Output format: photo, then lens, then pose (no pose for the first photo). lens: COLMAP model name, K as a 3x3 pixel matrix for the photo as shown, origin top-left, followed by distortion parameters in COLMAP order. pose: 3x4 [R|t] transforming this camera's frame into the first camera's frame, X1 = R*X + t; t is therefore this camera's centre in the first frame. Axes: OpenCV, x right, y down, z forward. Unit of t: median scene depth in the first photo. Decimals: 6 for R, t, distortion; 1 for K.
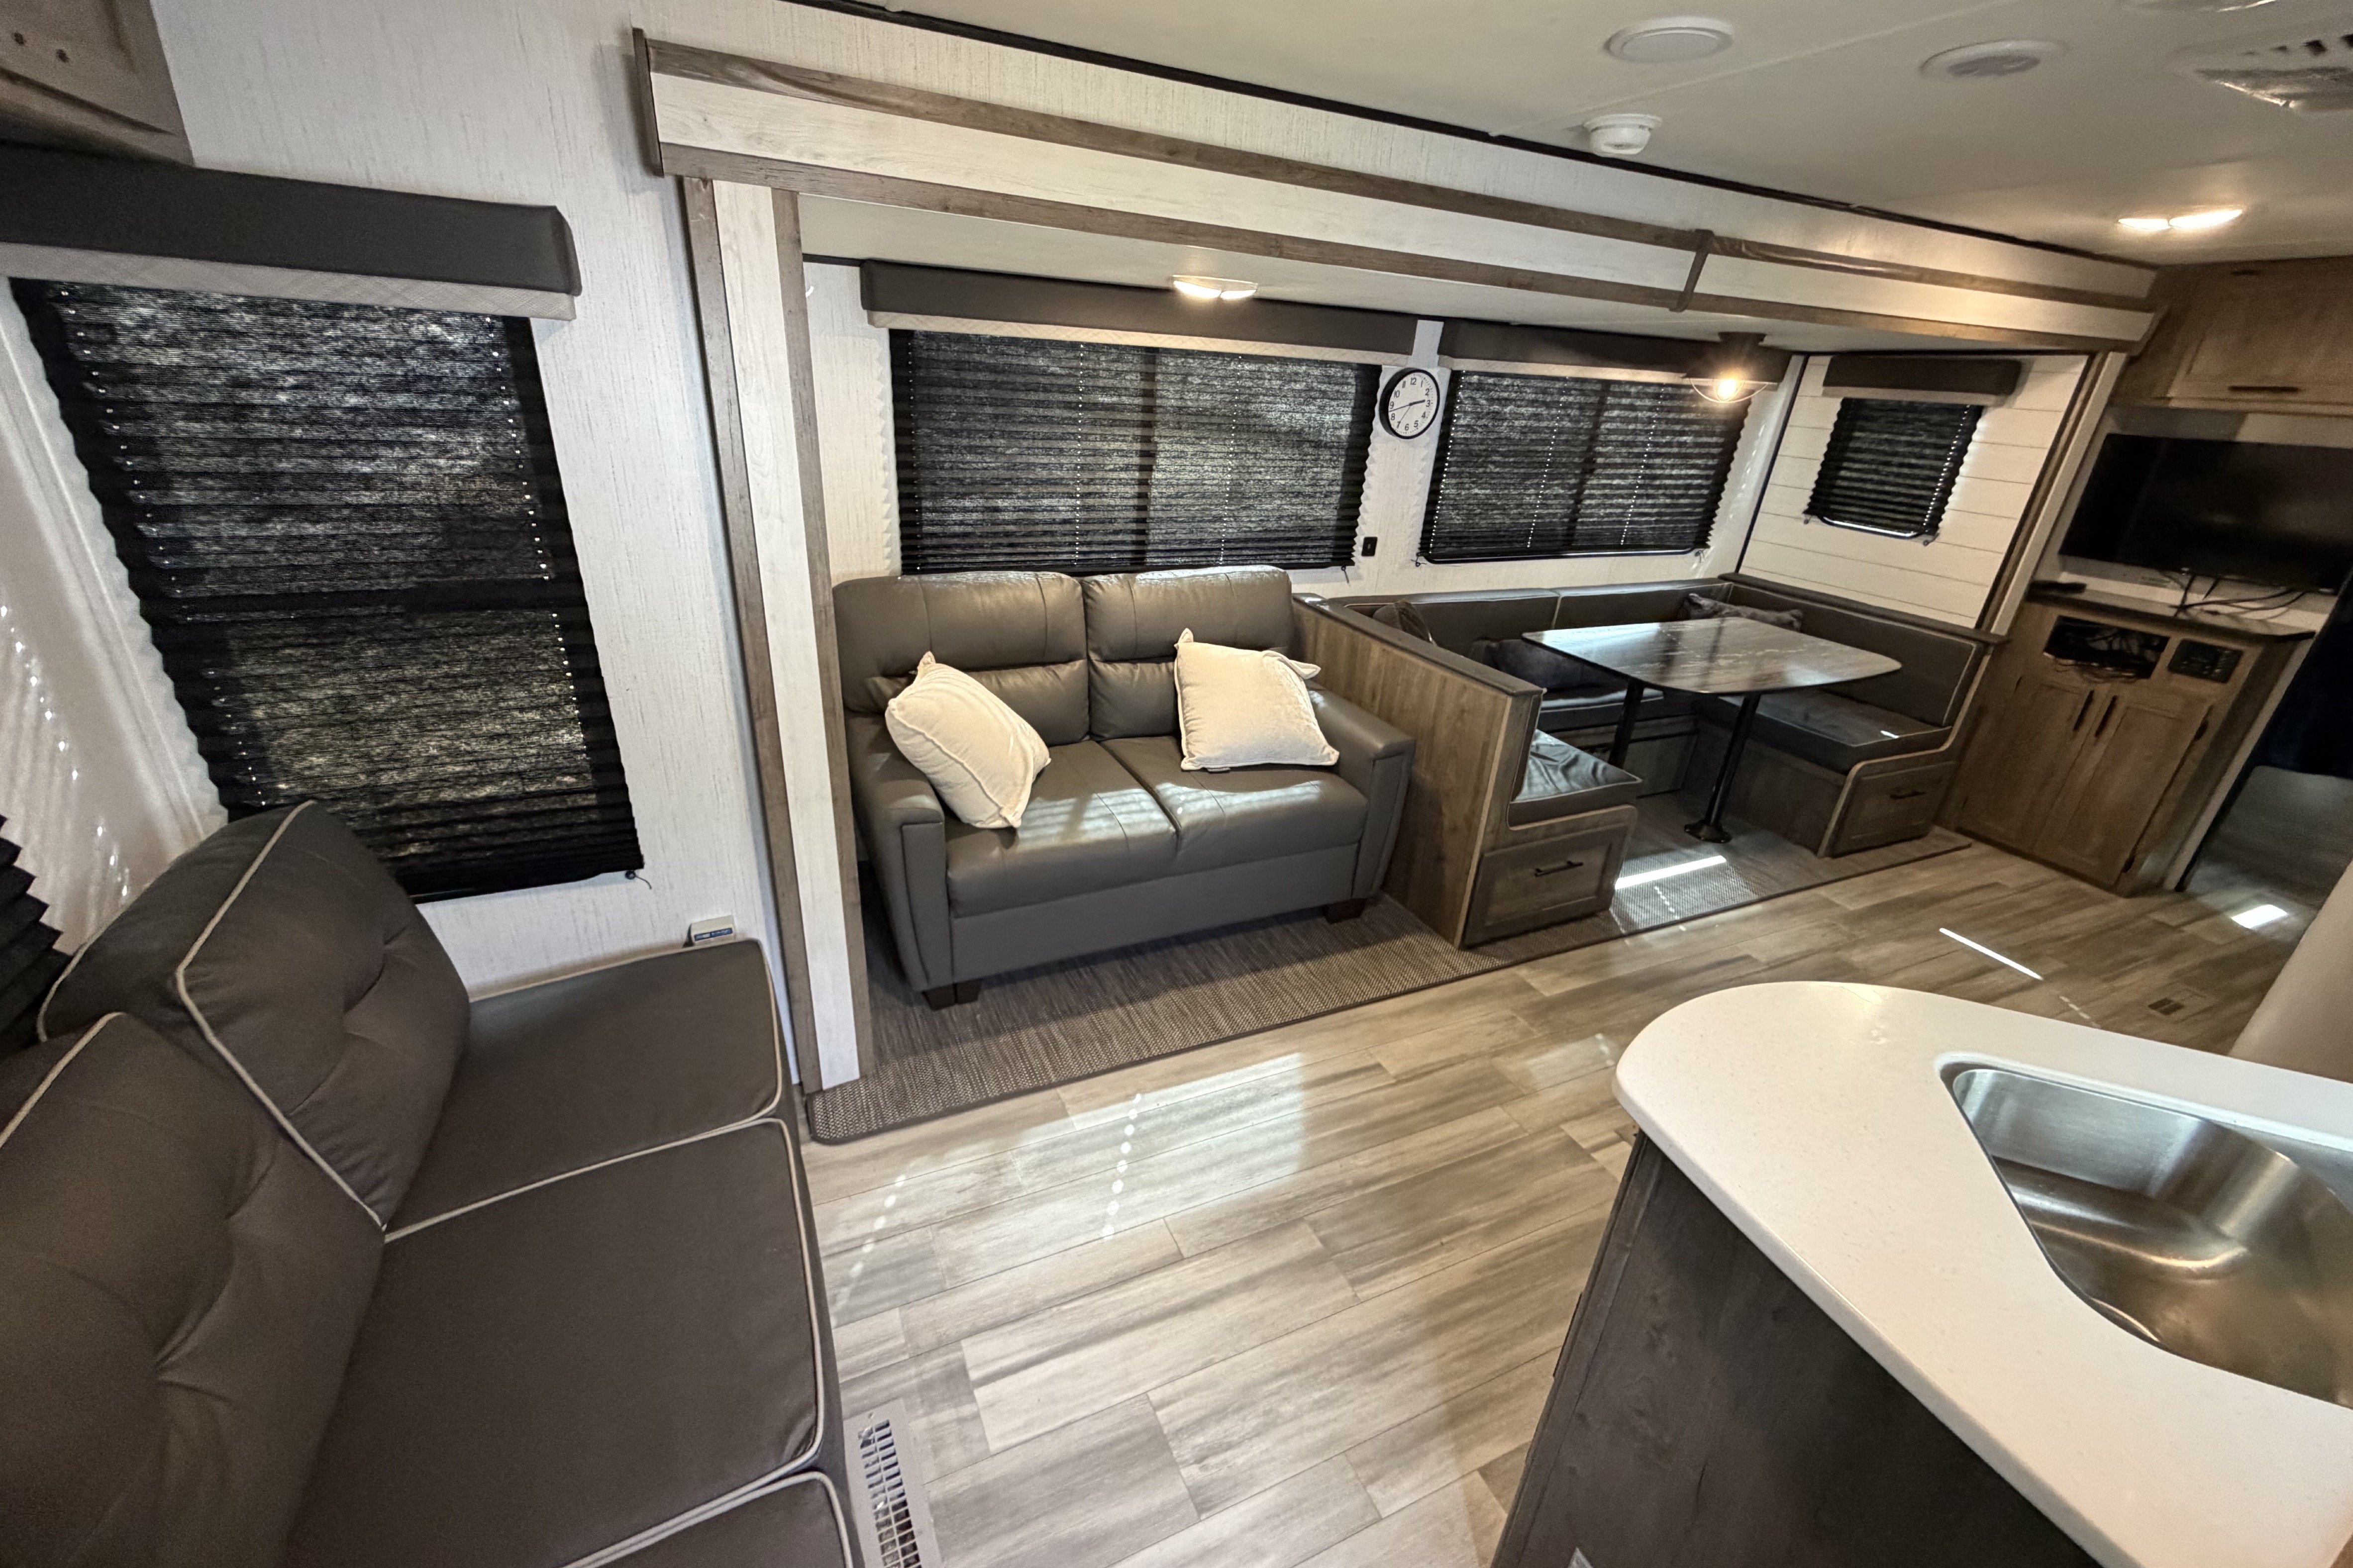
lens RADIAL K [[938.4, 0, 1169.8], [0, 938.4, 791.2], [0, 0, 1]] dist [0.000020, -0.000185]
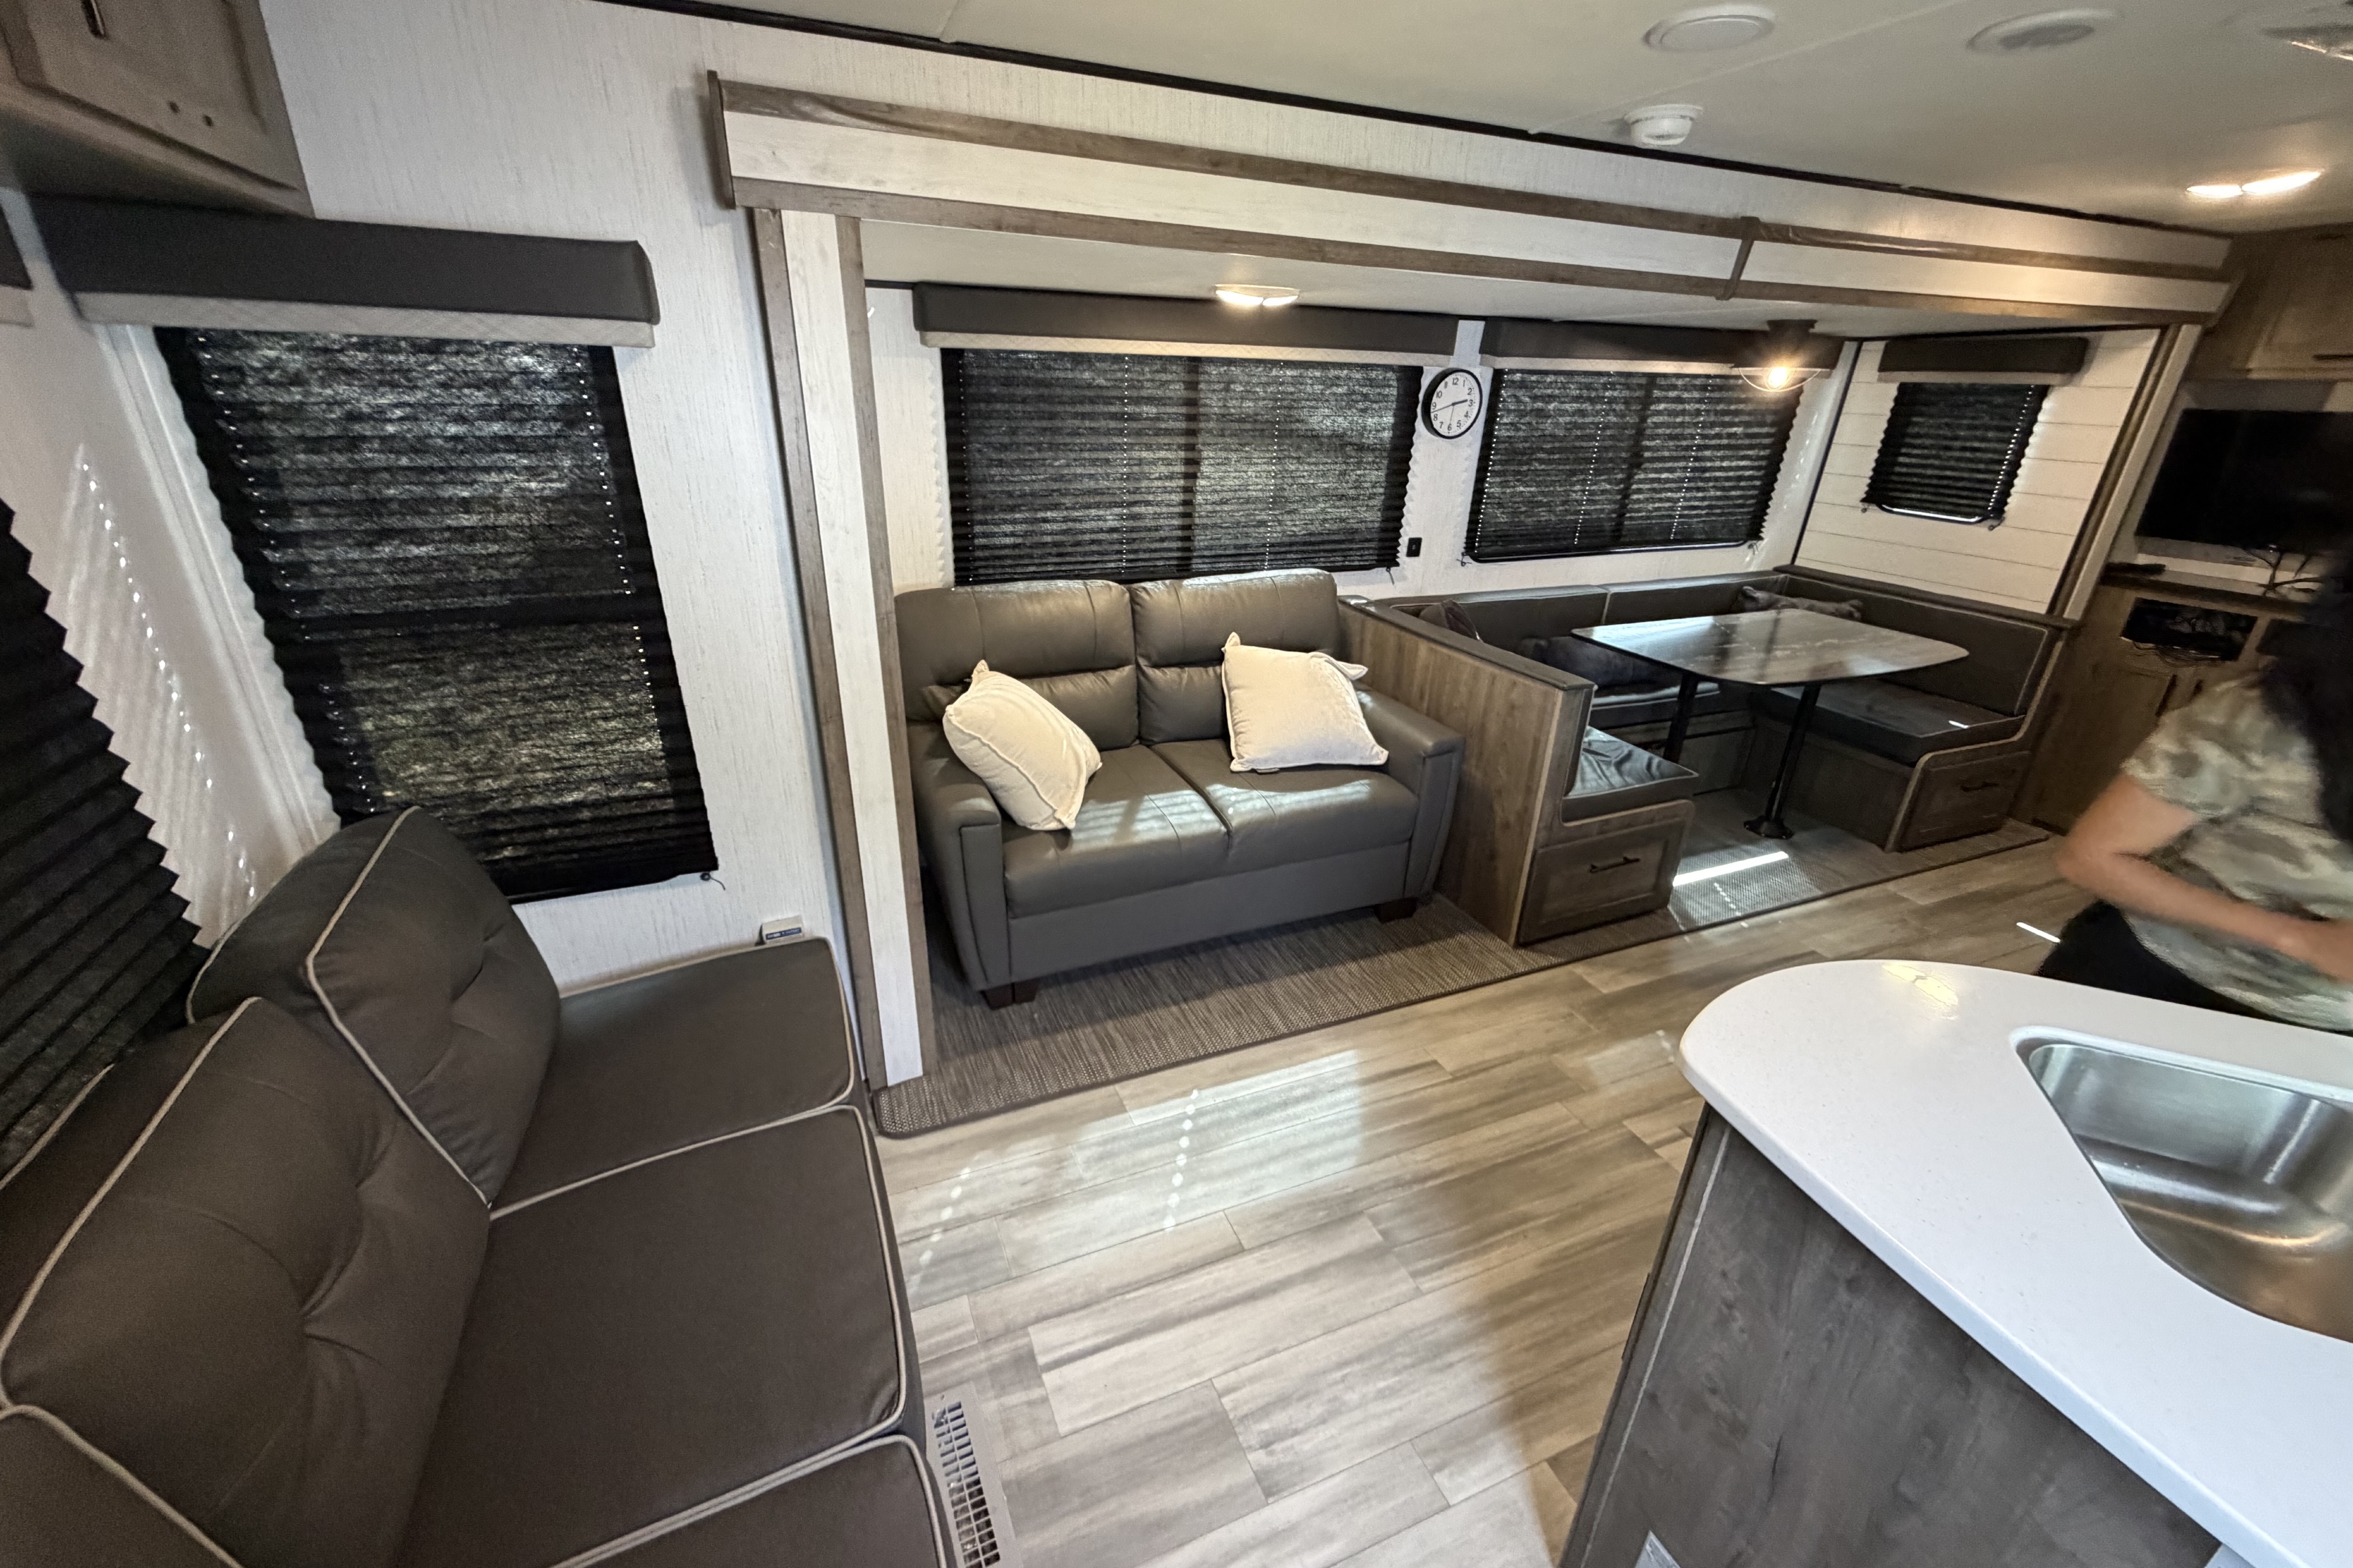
lens RADIAL K [[938.4, 0, 1169.7], [0, 938.4, 791.7], [0, 0, 1]] dist [0.000020, -0.000185]
pose [[0.998783, -0.016531, -0.046466, -0.008730], [0.015945, 0.999789, -0.012958, 0.014102], [0.046671, 0.012202, 0.998836, -0.014921]]
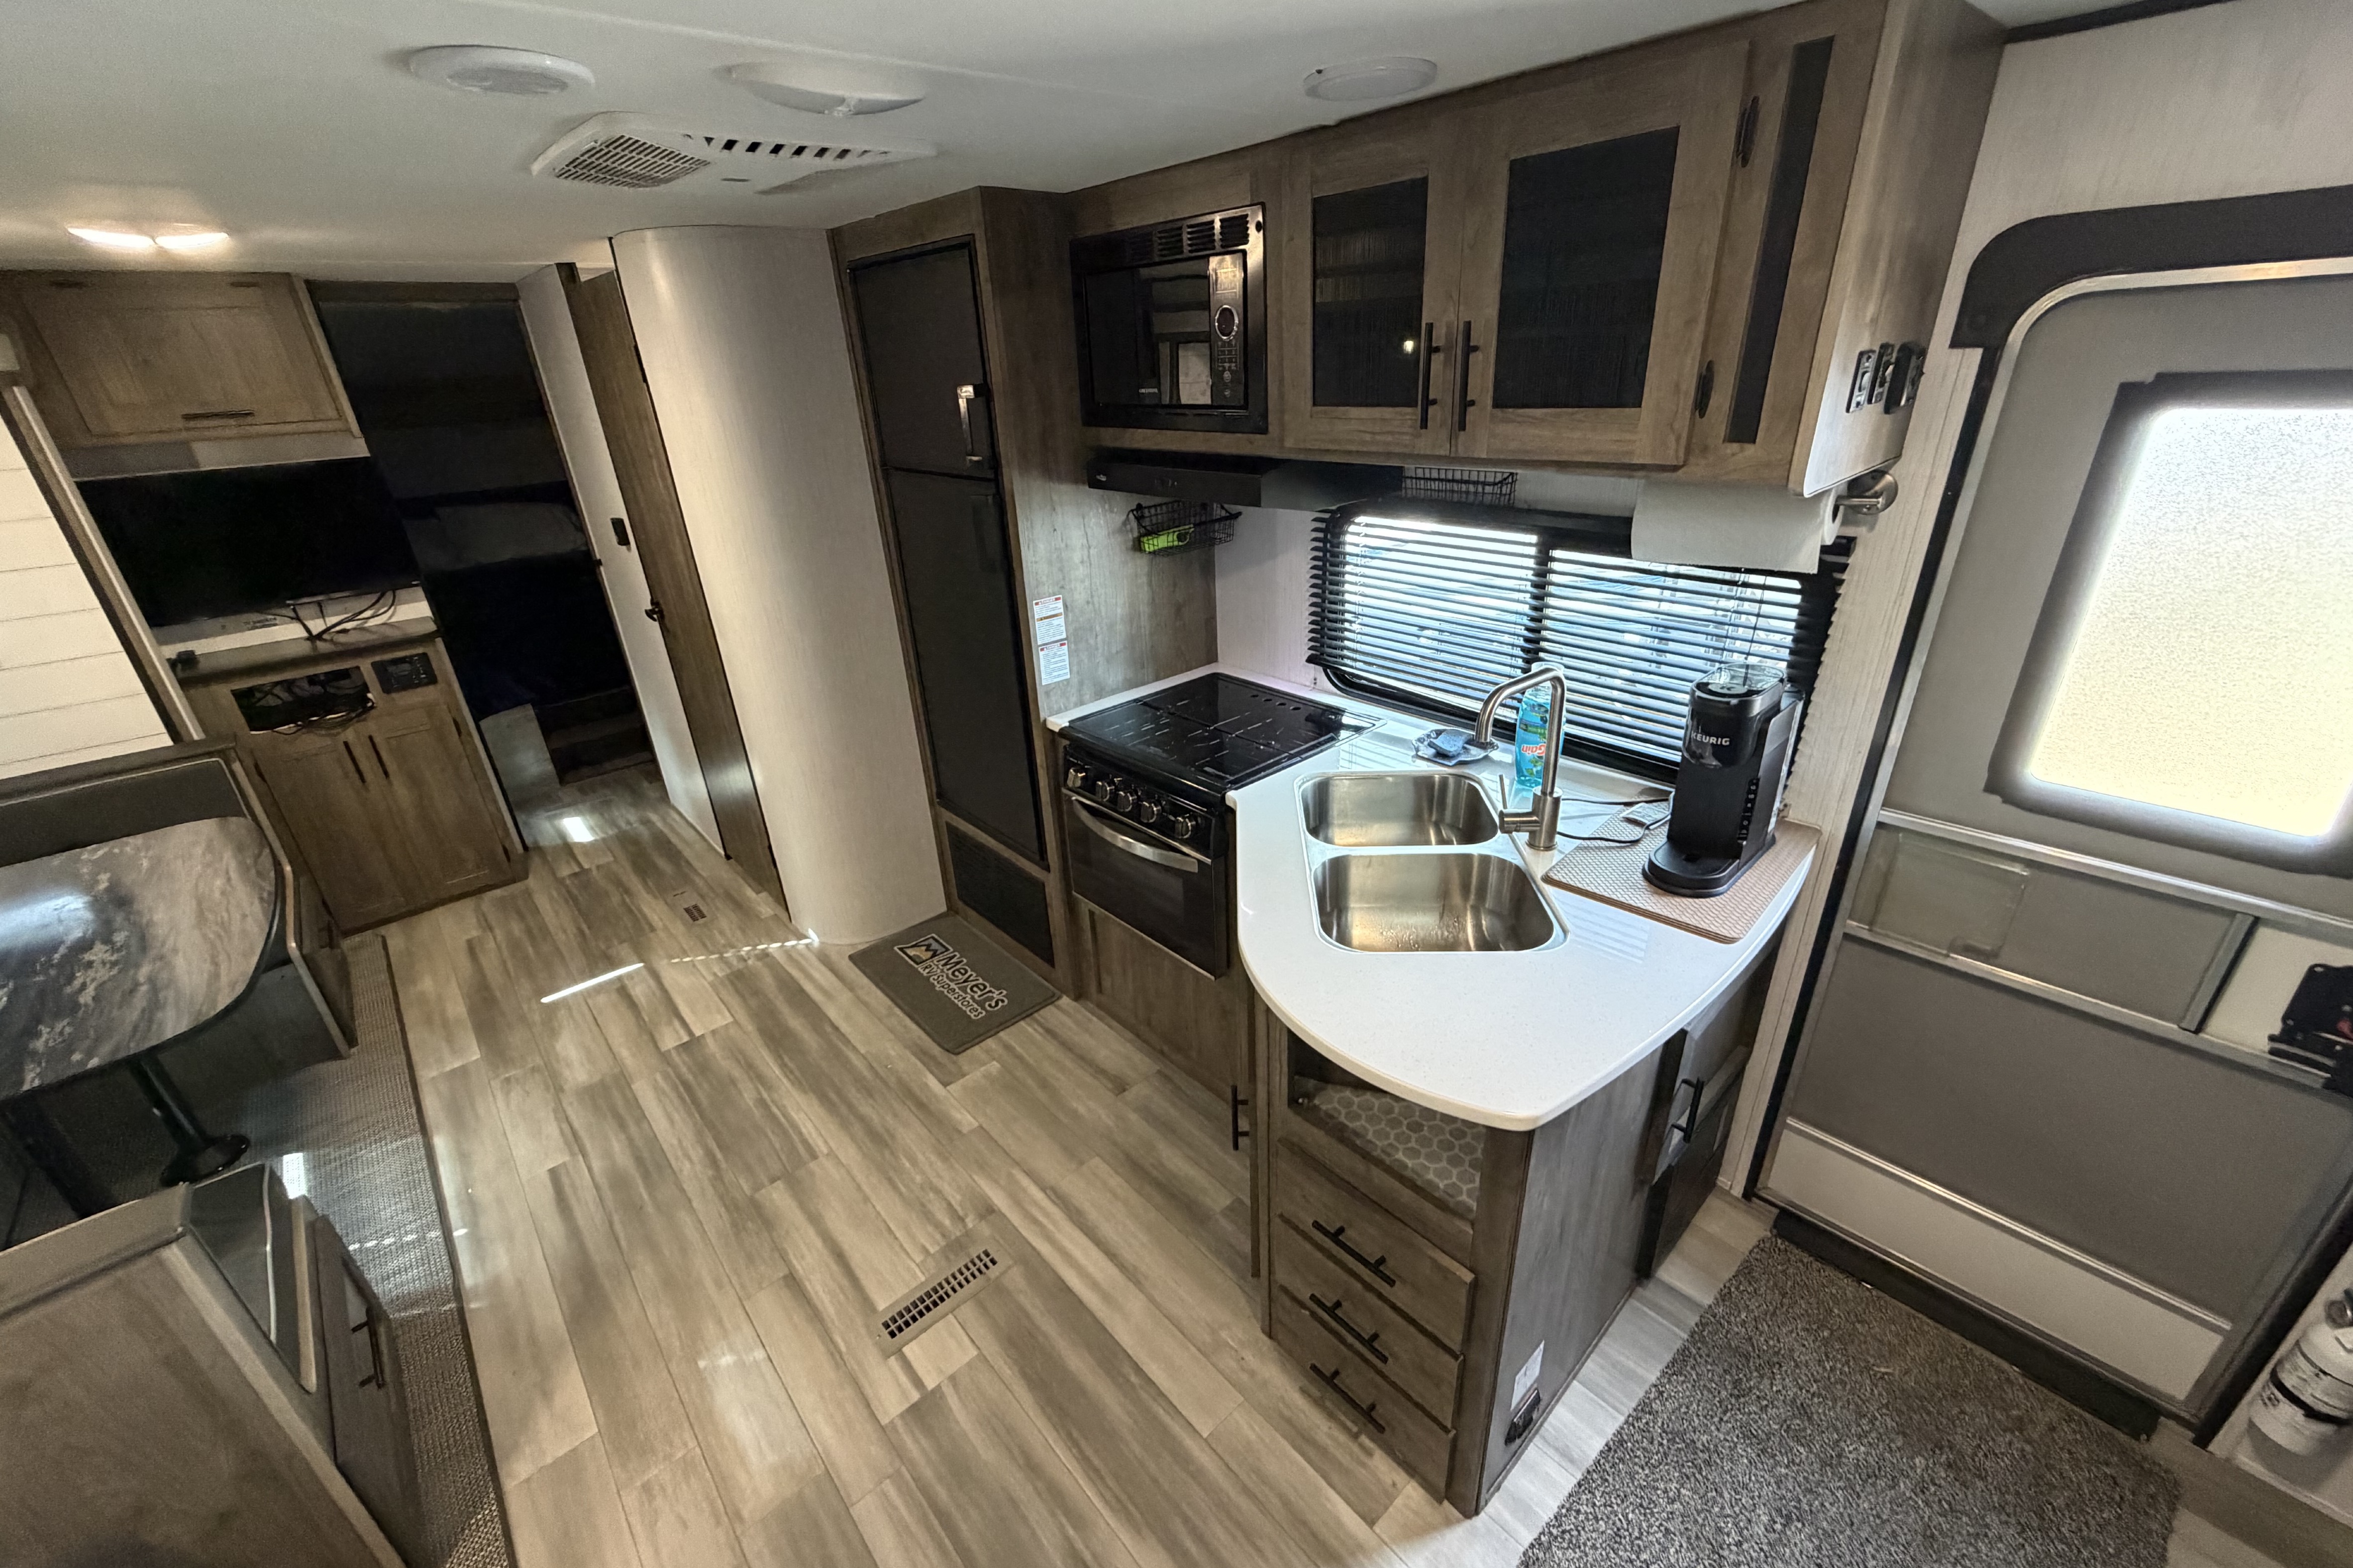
lens RADIAL K [[938.4, 0, 1169.6], [0, 938.4, 790.3], [0, 0, 1]] dist [0.000020, -0.000185]
pose [[-0.288534, -0.448844, 0.845746, -0.076121], [0.420037, 0.734440, 0.533073, -0.352391], [-0.860417, 0.509054, -0.023380, 0.554365]]
